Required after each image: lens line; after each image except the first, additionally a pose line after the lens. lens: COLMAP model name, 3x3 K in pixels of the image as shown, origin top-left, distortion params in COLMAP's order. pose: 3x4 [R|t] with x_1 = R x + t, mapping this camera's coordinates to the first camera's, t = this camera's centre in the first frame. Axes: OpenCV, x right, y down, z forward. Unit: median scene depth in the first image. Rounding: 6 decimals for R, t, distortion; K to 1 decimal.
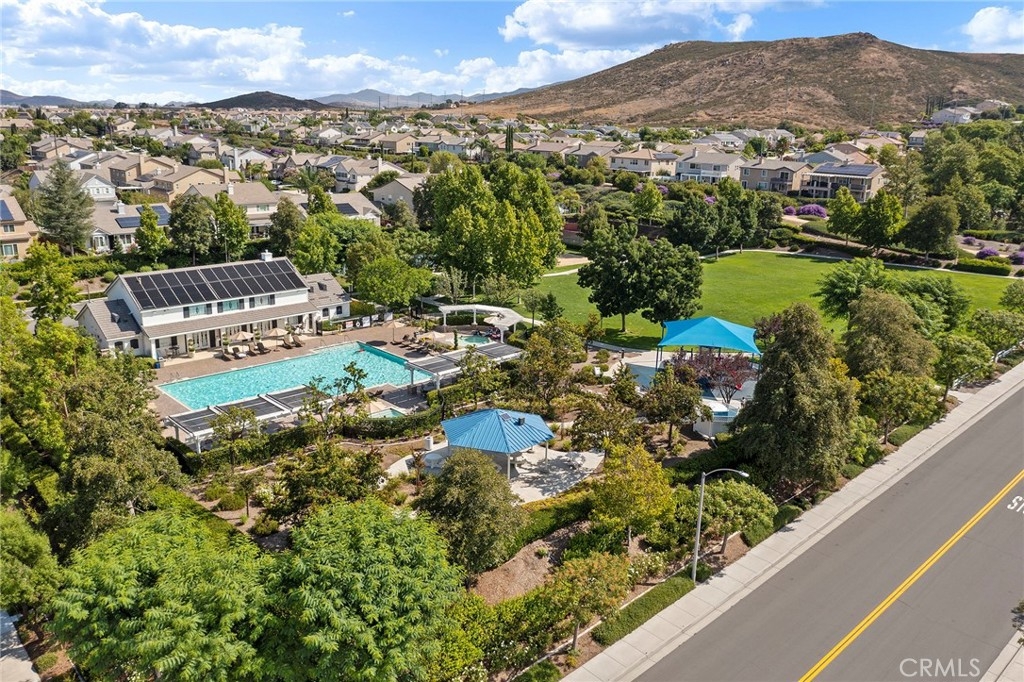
lens RADIAL K [[800.6, 0, 512.0], [0, 800.6, 341.0], [0, 0, 1]] dist [-0.021939, 0.010993]
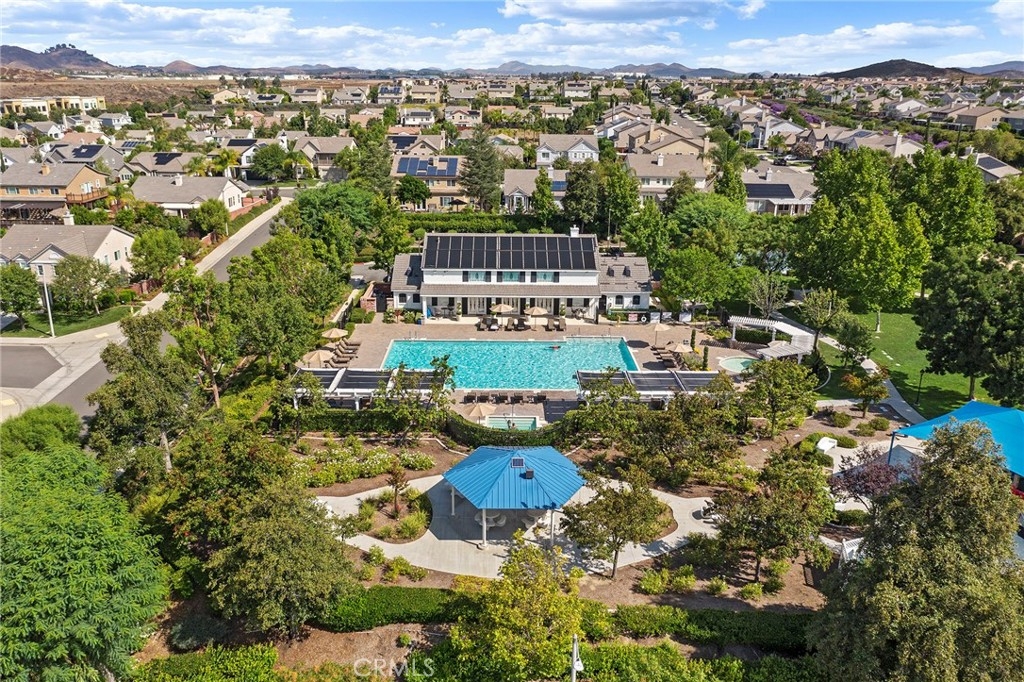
lens RADIAL K [[800.6, 0, 512.0], [0, 800.6, 341.0], [0, 0, 1]] dist [-0.021939, 0.010993]
pose [[0.733976, 0.199857, -0.649104, 0.182728], [-0.177693, 0.978942, 0.100485, -0.039092], [0.655518, 0.041587, 0.754034, 0.151203]]
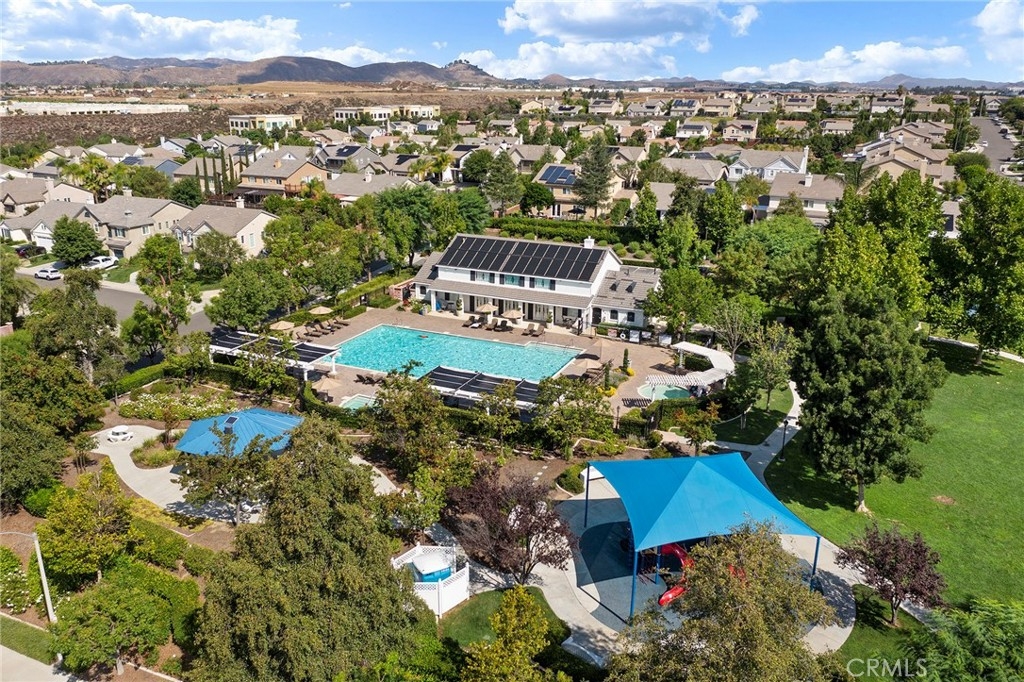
lens RADIAL K [[800.6, 0, 512.0], [0, 800.6, 341.0], [0, 0, 1]] dist [-0.021939, 0.010993]
pose [[0.382485, 0.264336, -0.885343, 0.344099], [-0.251106, 0.951876, 0.175718, -0.089254], [0.889186, 0.155106, 0.430455, 0.336024]]
